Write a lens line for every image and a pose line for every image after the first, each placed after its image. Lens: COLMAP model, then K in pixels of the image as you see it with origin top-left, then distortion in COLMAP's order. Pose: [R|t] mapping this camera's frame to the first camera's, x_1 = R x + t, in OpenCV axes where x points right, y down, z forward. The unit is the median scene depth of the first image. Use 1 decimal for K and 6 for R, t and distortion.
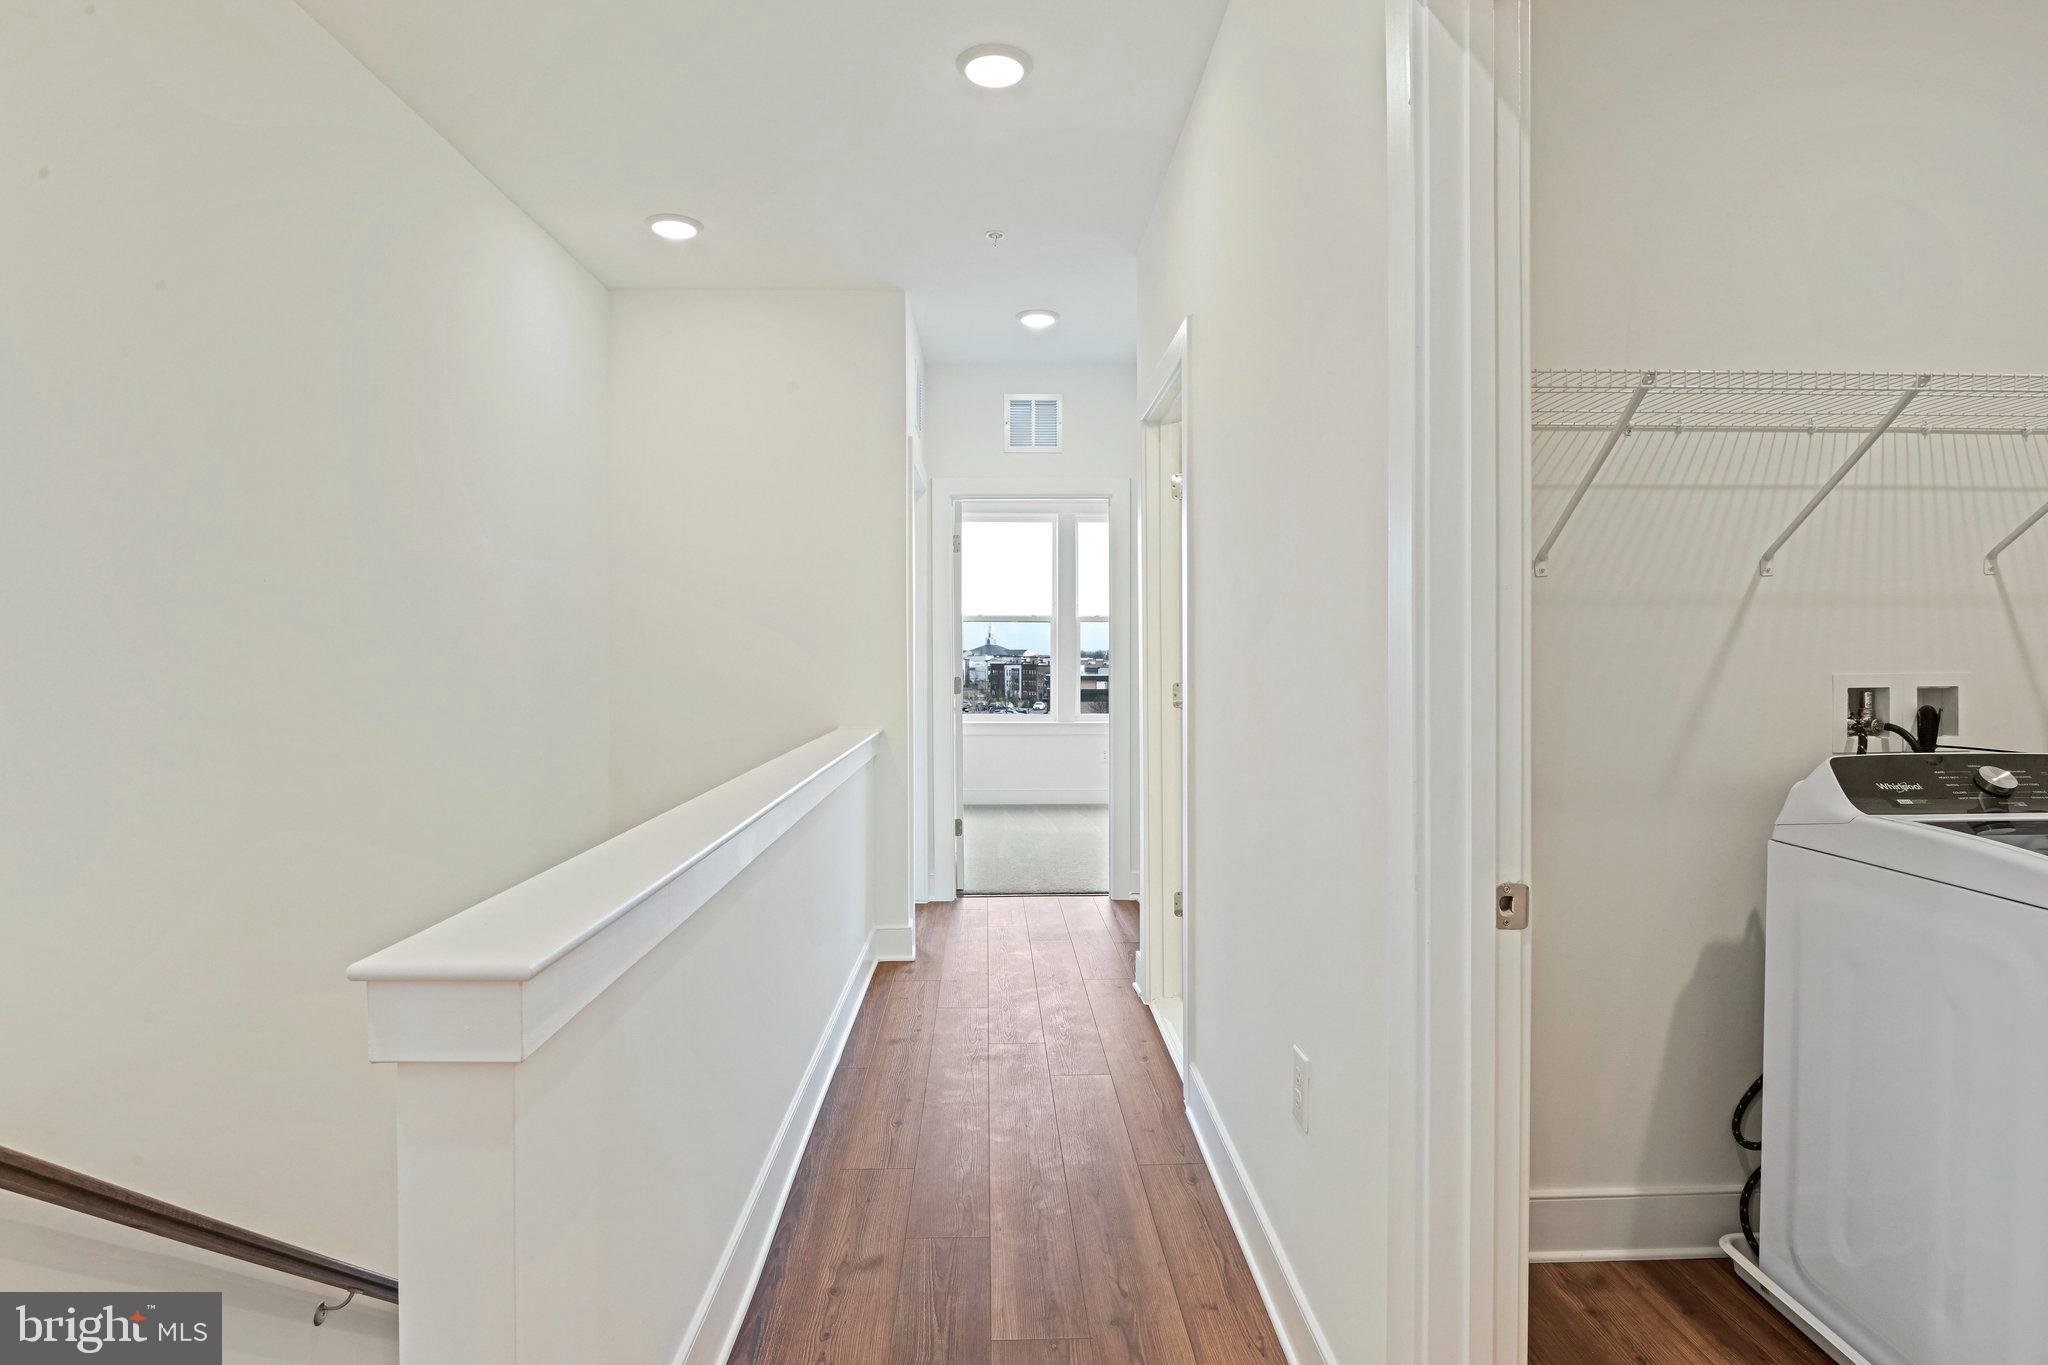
lens RADIAL K [[1130.5, 0, 1019.4], [0, 1130.5, 666.5], [0, 0, 1]] dist [-0.010724, -0.009307]
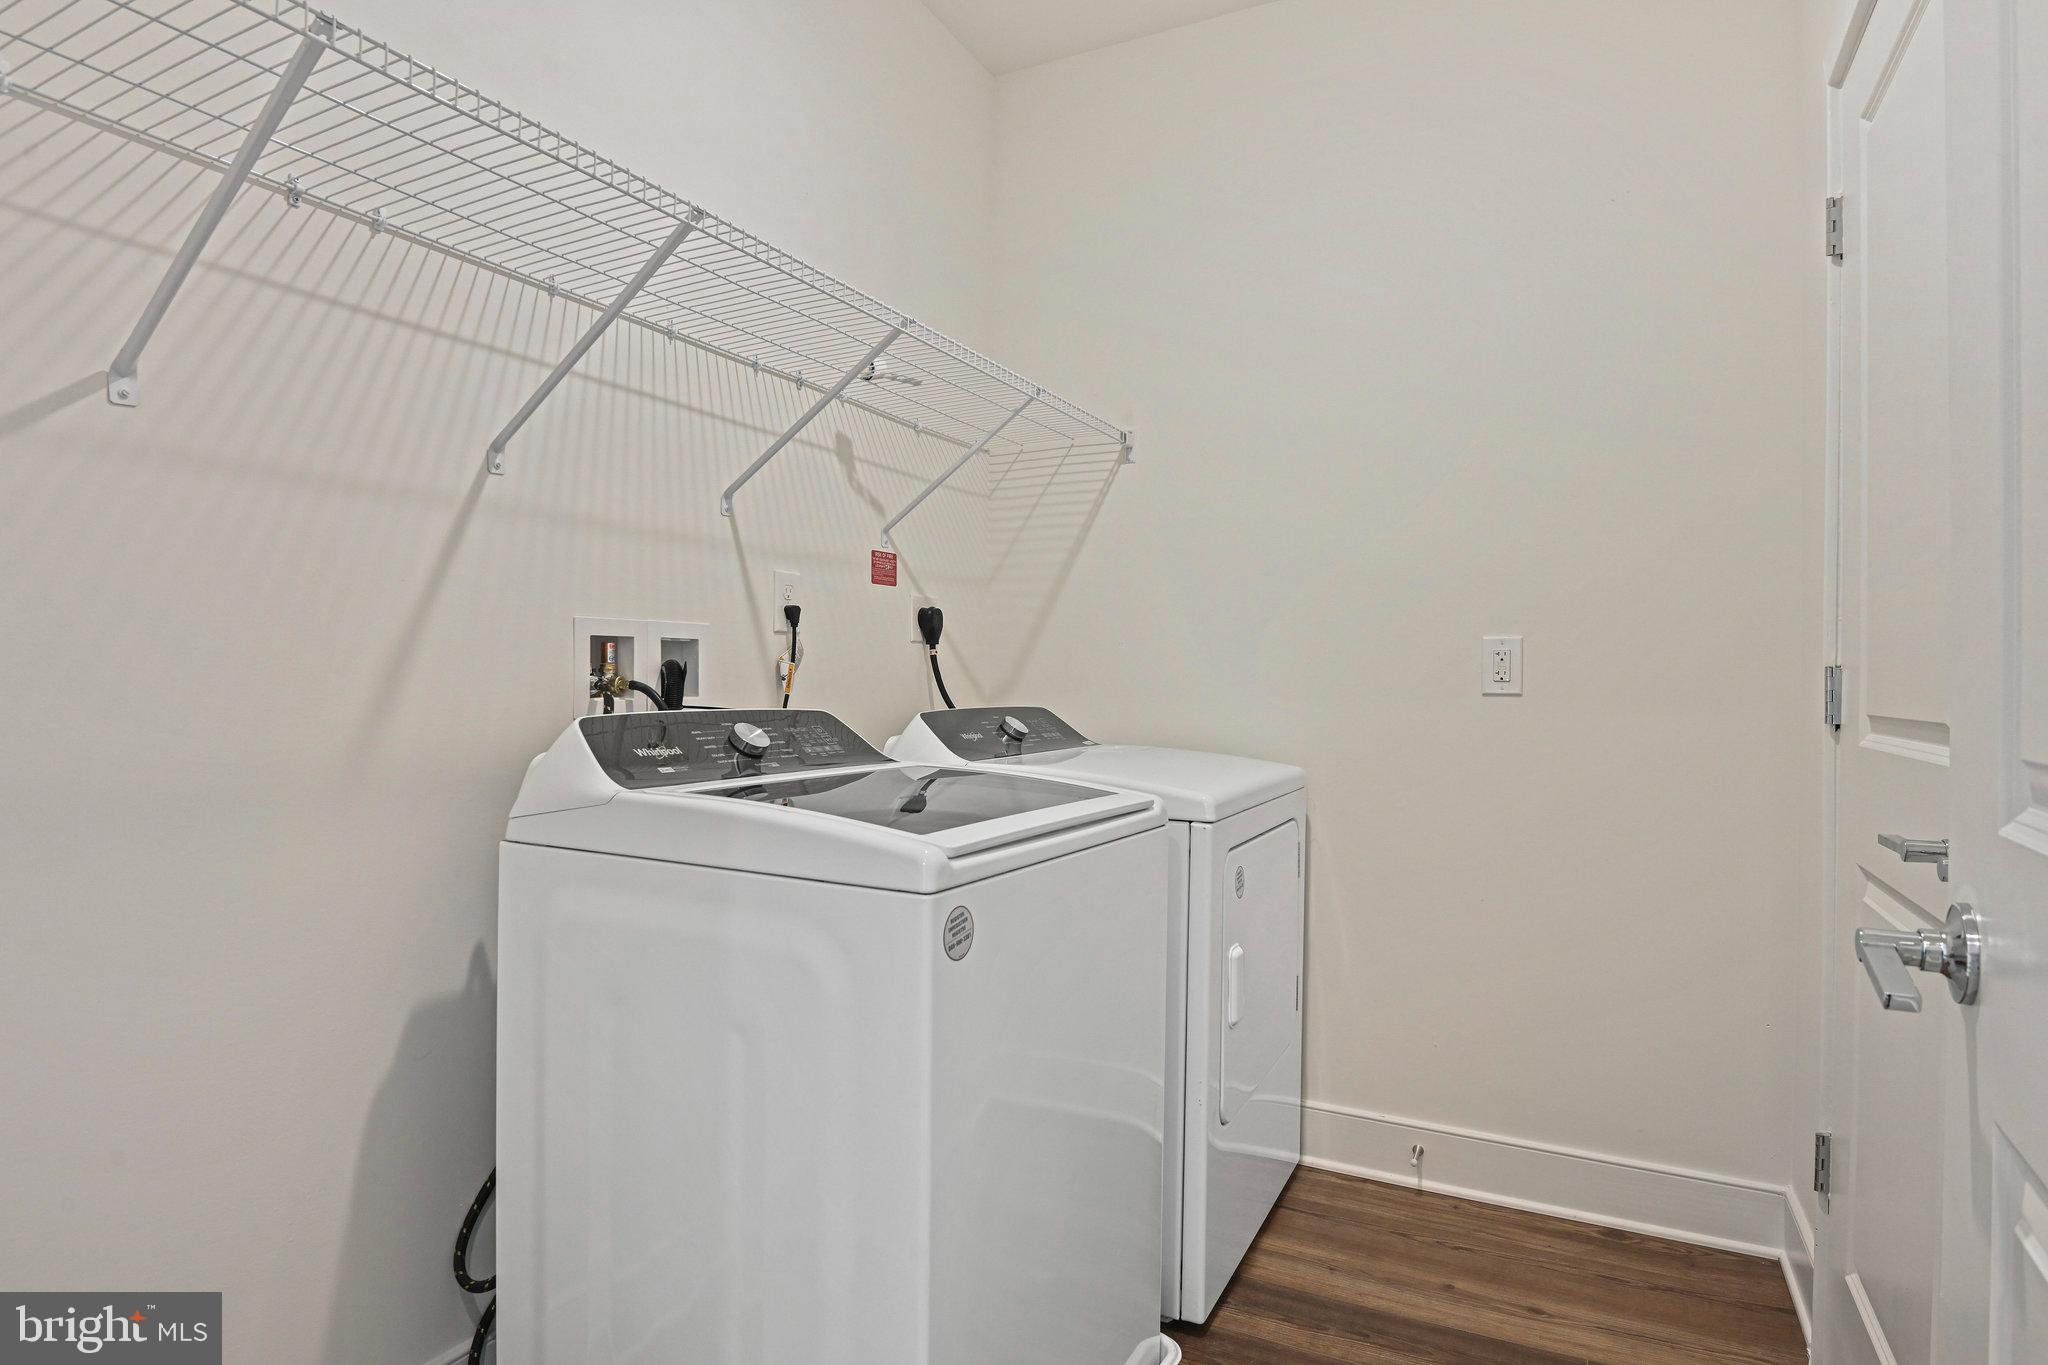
lens RADIAL K [[1130.5, 0, 1037.4], [0, 1130.5, 674.5], [0, 0, 1]] dist [-0.010724, -0.009307]
pose [[0.488223, 0.008500, 0.872678, 0.207499], [0.003369, 0.999927, -0.011624, 0.057409], [-0.872712, 0.008616, 0.488158, 0.348273]]
